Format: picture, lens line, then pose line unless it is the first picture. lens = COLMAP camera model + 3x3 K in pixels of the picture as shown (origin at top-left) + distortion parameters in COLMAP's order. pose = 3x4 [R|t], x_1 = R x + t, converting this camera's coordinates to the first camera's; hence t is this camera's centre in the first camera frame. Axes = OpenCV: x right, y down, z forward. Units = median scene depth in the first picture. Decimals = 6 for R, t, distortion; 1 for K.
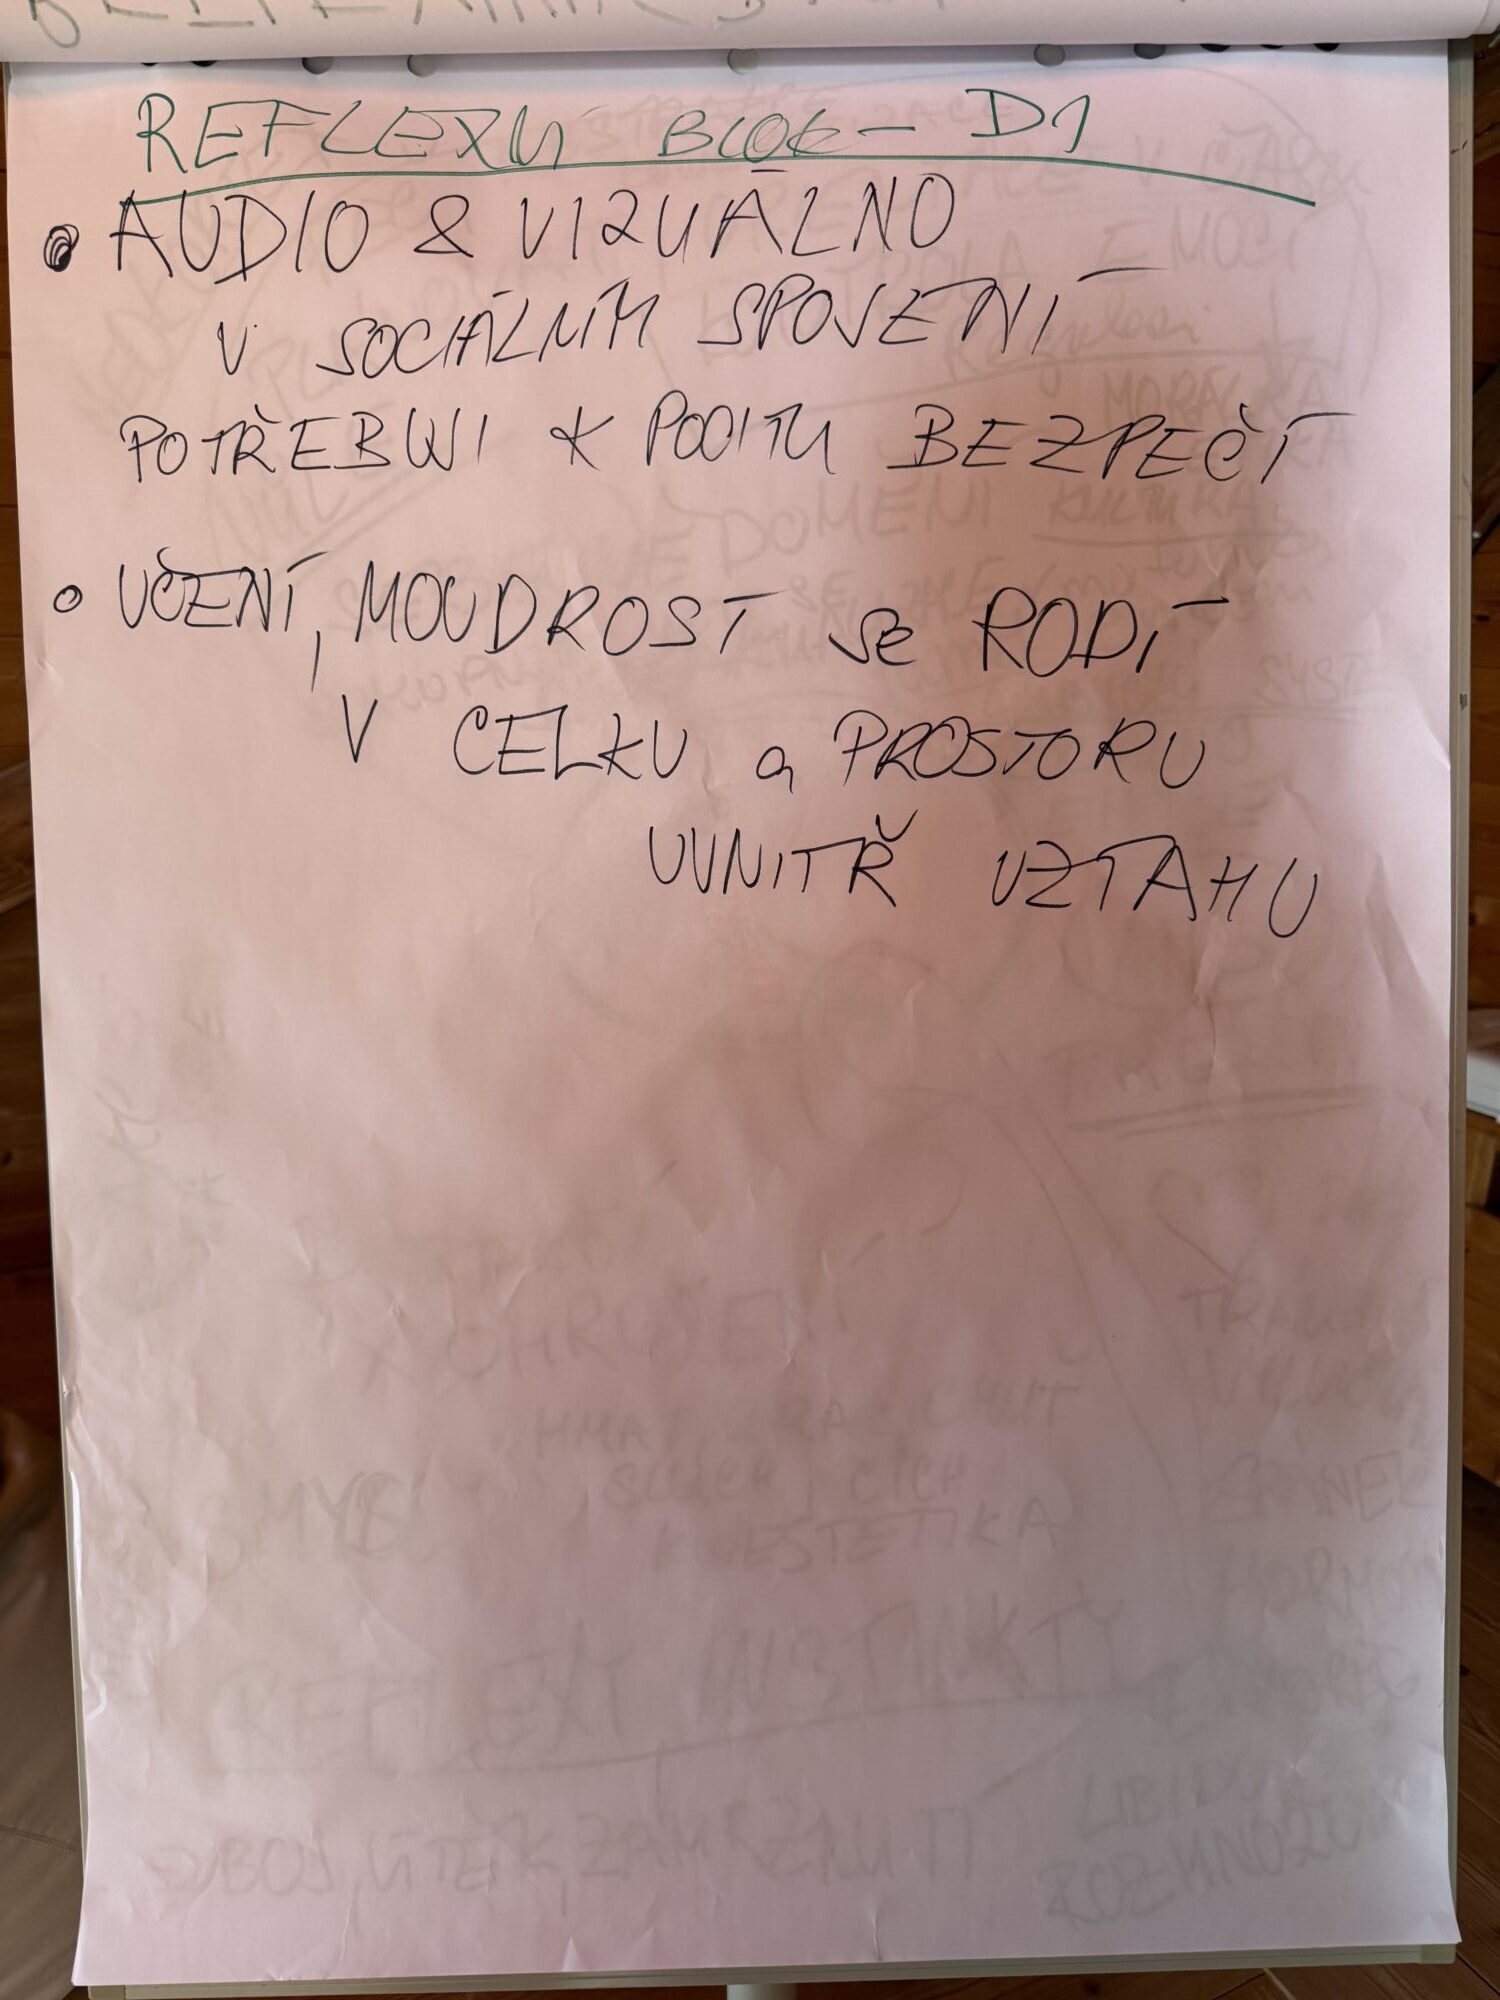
lens RADIAL K [[1527.9, 0, 783.3], [0, 1527.9, 1008.8], [0, 0, 1]] dist [-0.012097, -0.004657]
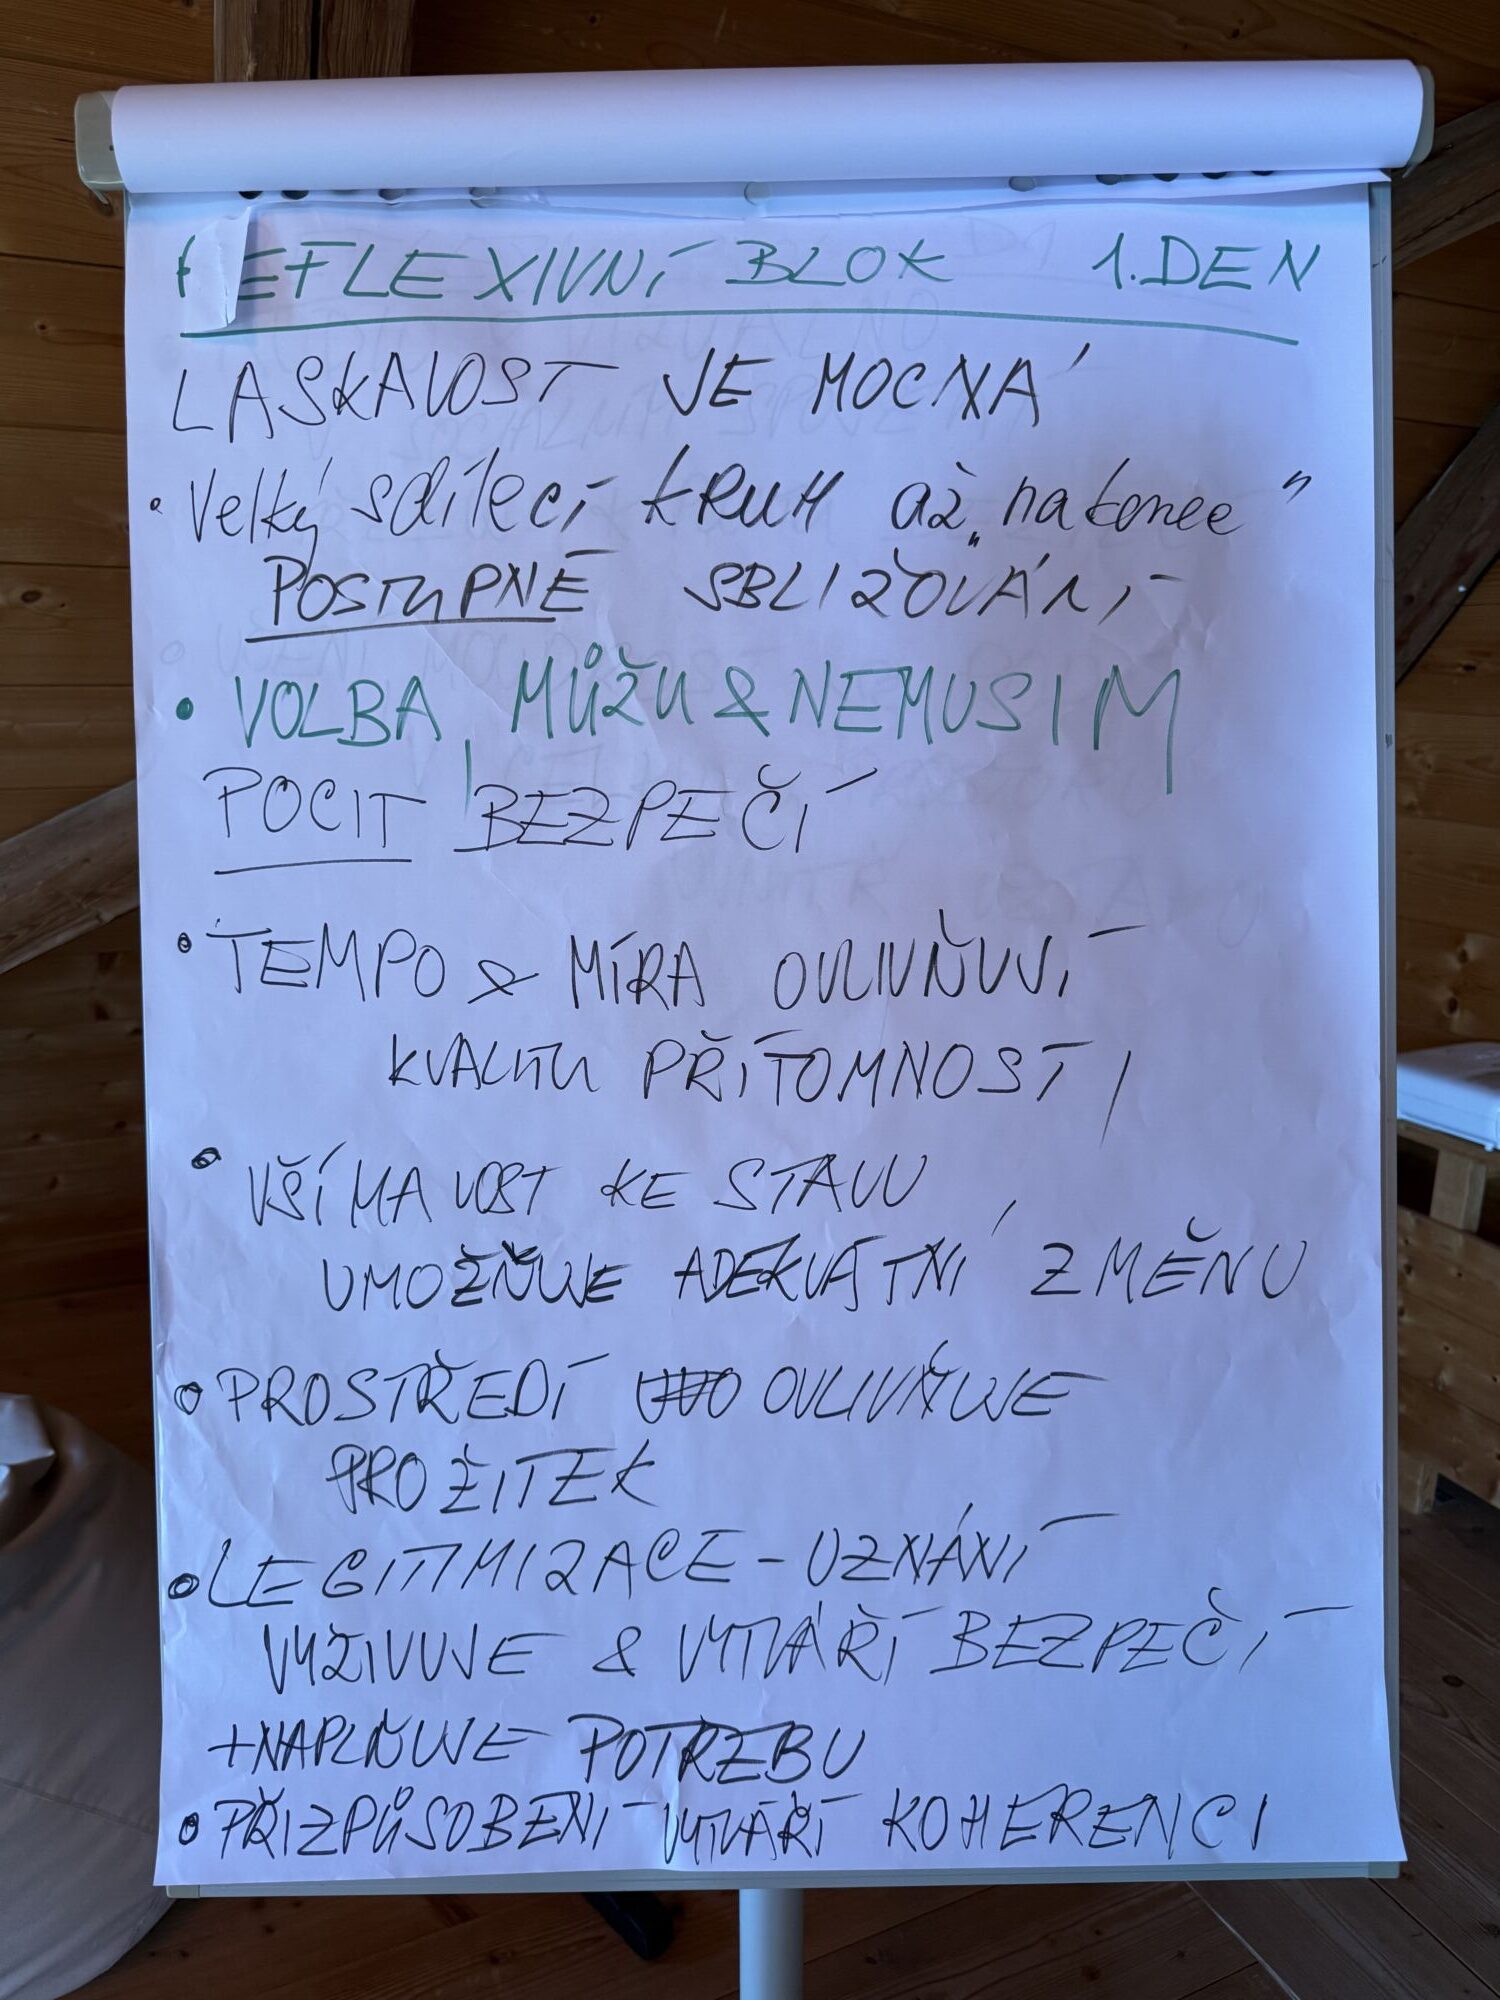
lens RADIAL K [[1527.9, 0, 782.6], [0, 1527.9, 1003.7], [0, 0, 1]] dist [-0.012097, -0.004657]
pose [[0.999918, 0.001592, -0.012688, 0.008084], [-0.002027, 0.999409, -0.034329, 0.035641], [0.012626, 0.034352, 0.999330, -0.139254]]
